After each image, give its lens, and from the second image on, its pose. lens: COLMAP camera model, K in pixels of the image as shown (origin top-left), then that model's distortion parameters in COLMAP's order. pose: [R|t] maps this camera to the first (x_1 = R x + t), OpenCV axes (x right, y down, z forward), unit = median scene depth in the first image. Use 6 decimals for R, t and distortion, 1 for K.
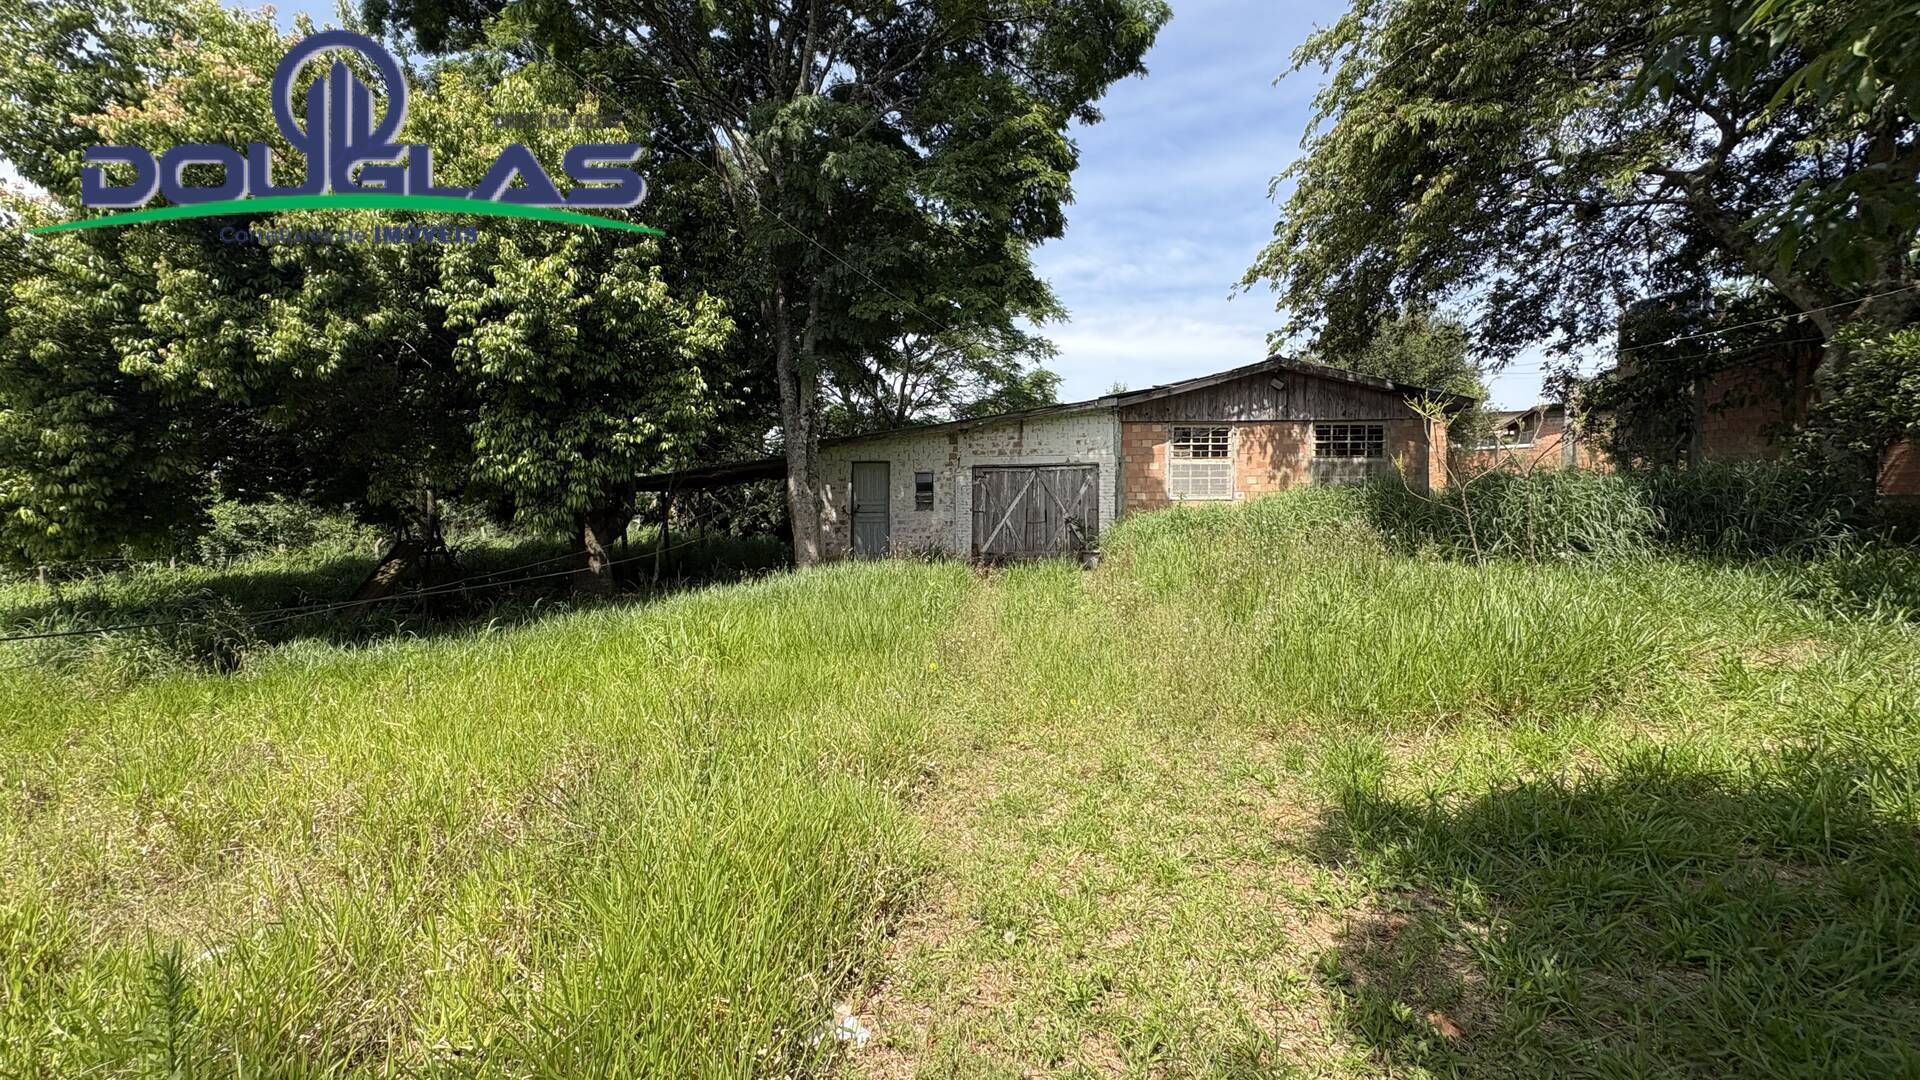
lens RADIAL K [[762.6, 0, 955.5], [0, 762.6, 539.3], [0, 0, 1]] dist [0.006509, -0.001359]
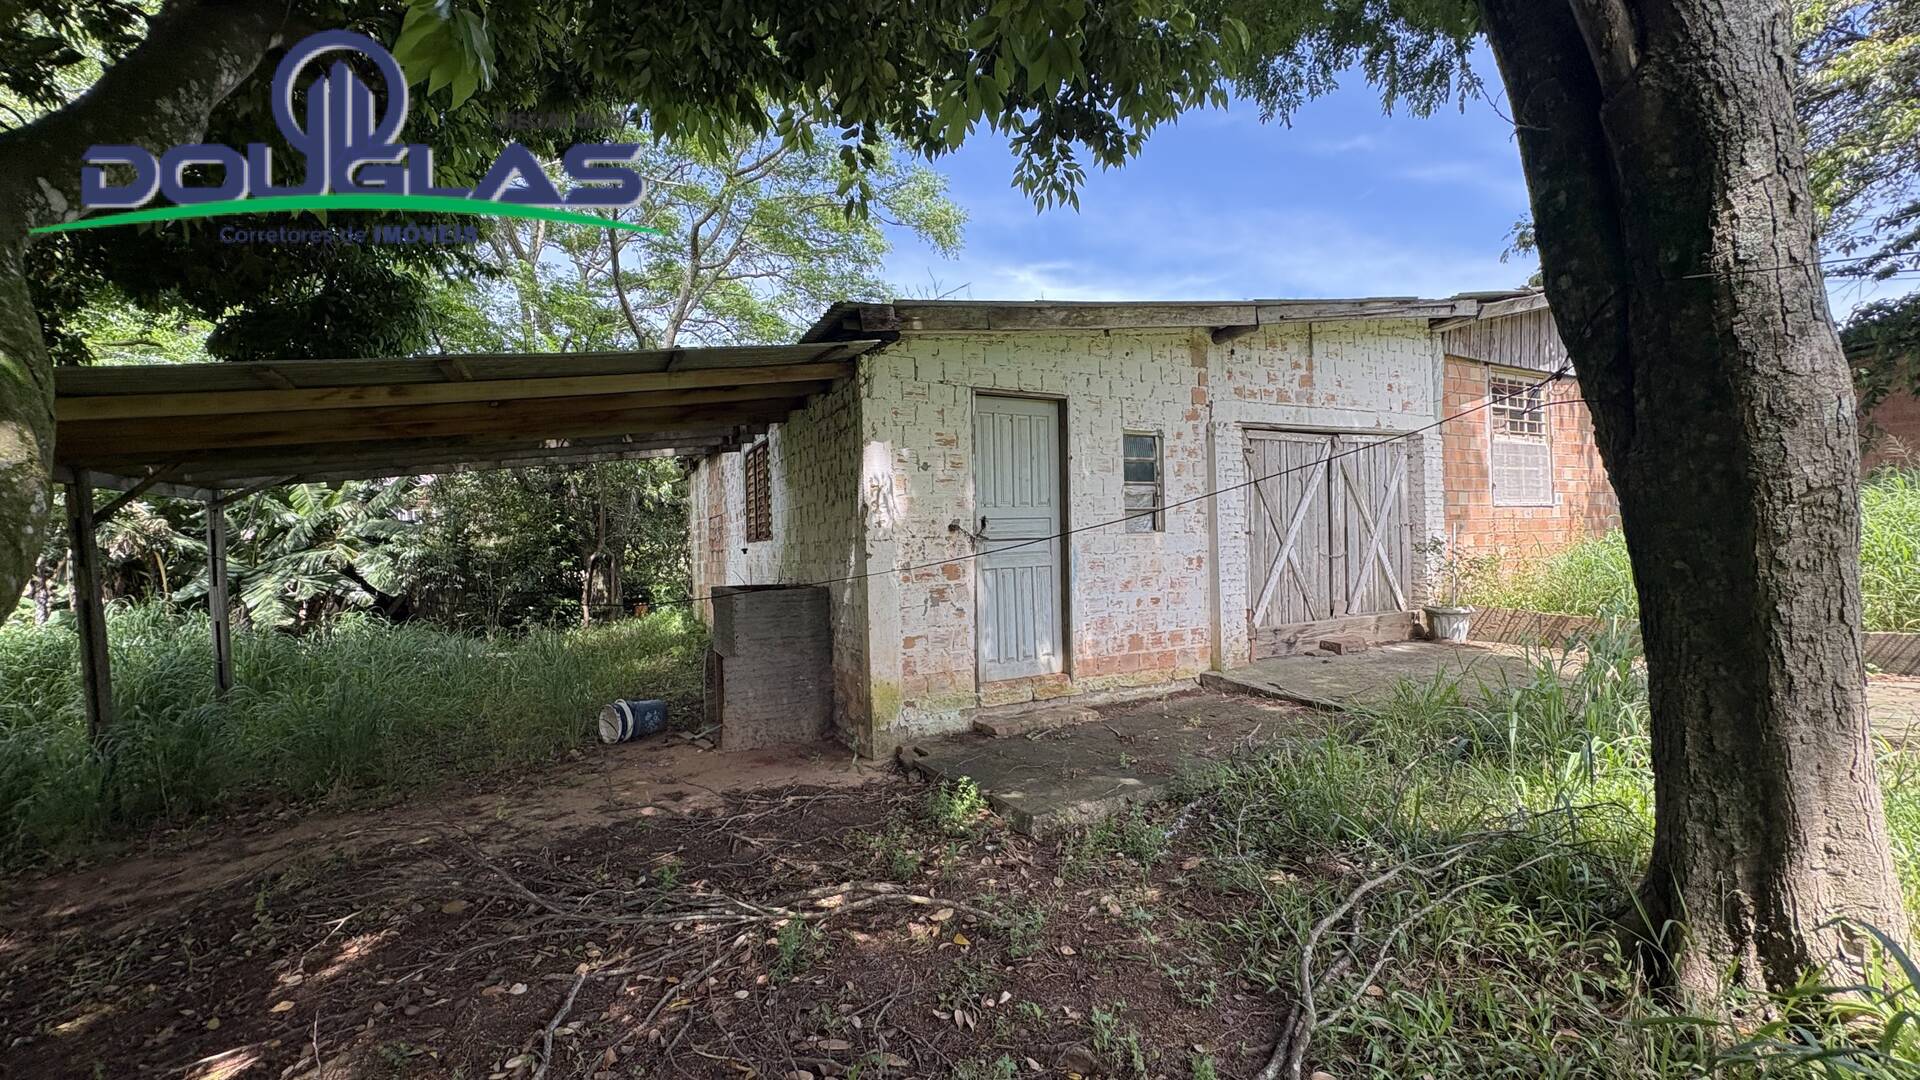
lens RADIAL K [[762.6, 0, 959.0], [0, 762.6, 544.9], [0, 0, 1]] dist [0.006509, -0.001359]
pose [[0.825471, -0.018560, 0.564139, -0.376724], [0.050699, 0.997857, -0.041356, -0.022138], [-0.562162, 0.062739, 0.824644, 0.829119]]
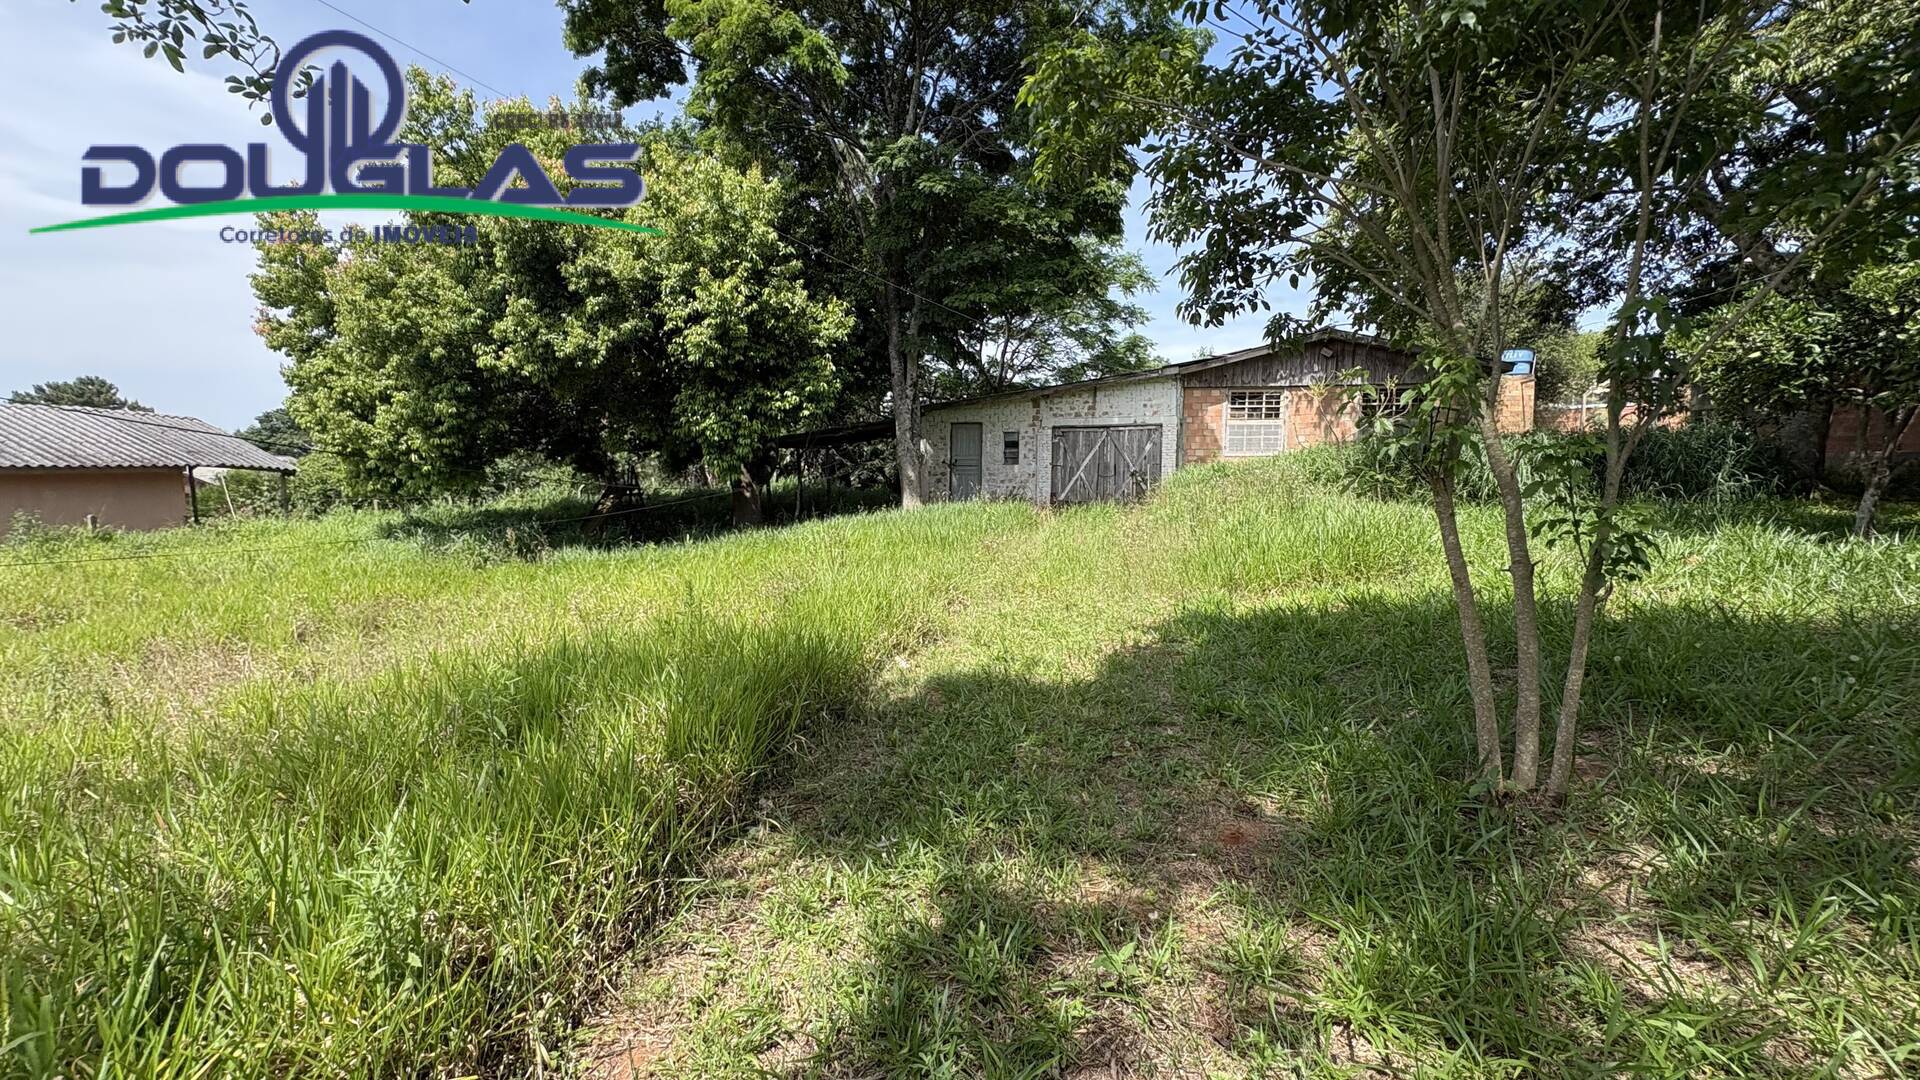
lens RADIAL K [[762.6, 0, 958.6], [0, 762.6, 543.4], [0, 0, 1]] dist [0.006509, -0.001359]
pose [[0.989247, 0.021416, -0.144676, 0.059178], [-0.013360, 0.998318, 0.056423, 0.021085], [0.145641, -0.053883, 0.987869, -0.206757]]
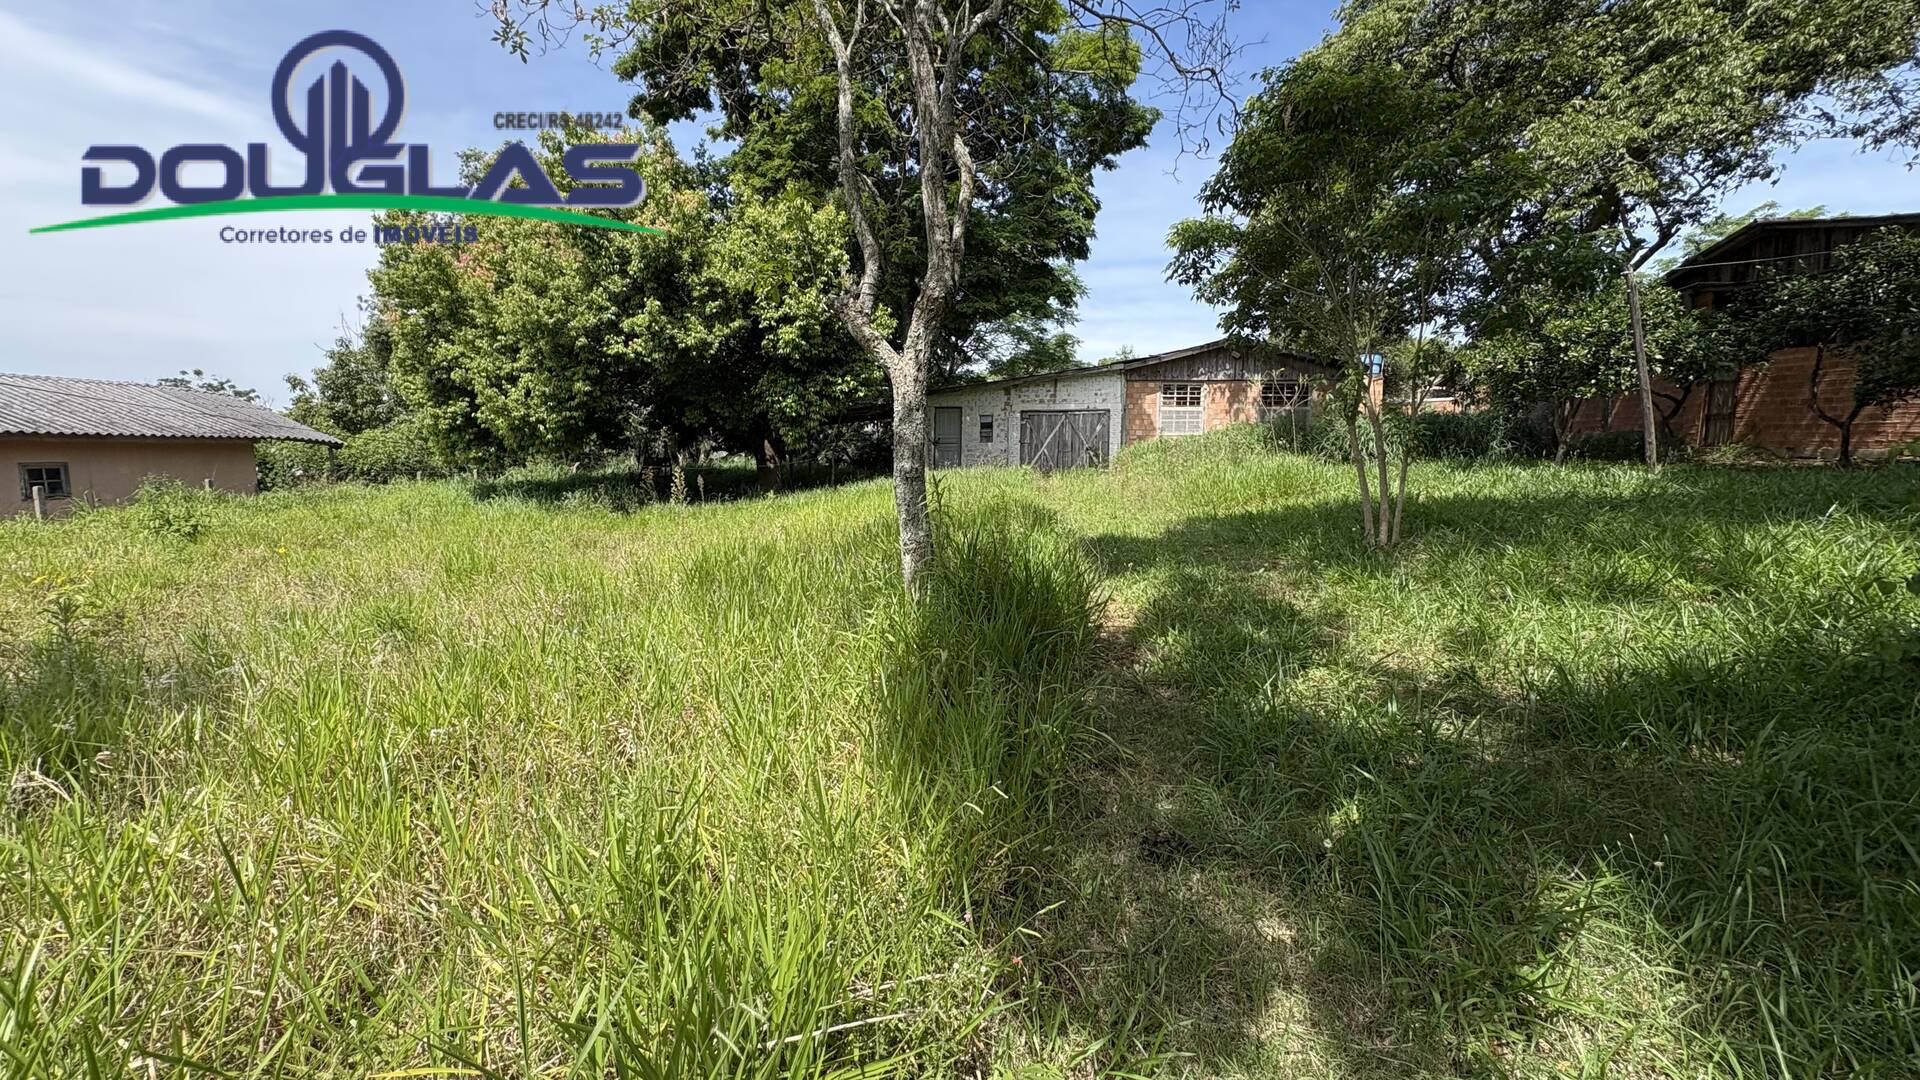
lens RADIAL K [[762.6, 0, 962.5], [0, 762.6, 543.0], [0, 0, 1]] dist [0.006509, -0.001359]
pose [[0.999955, 0.009098, -0.002648, -0.088715], [-0.008902, 0.997752, 0.066426, 0.062470], [0.003246, -0.066399, 0.997788, -0.478086]]
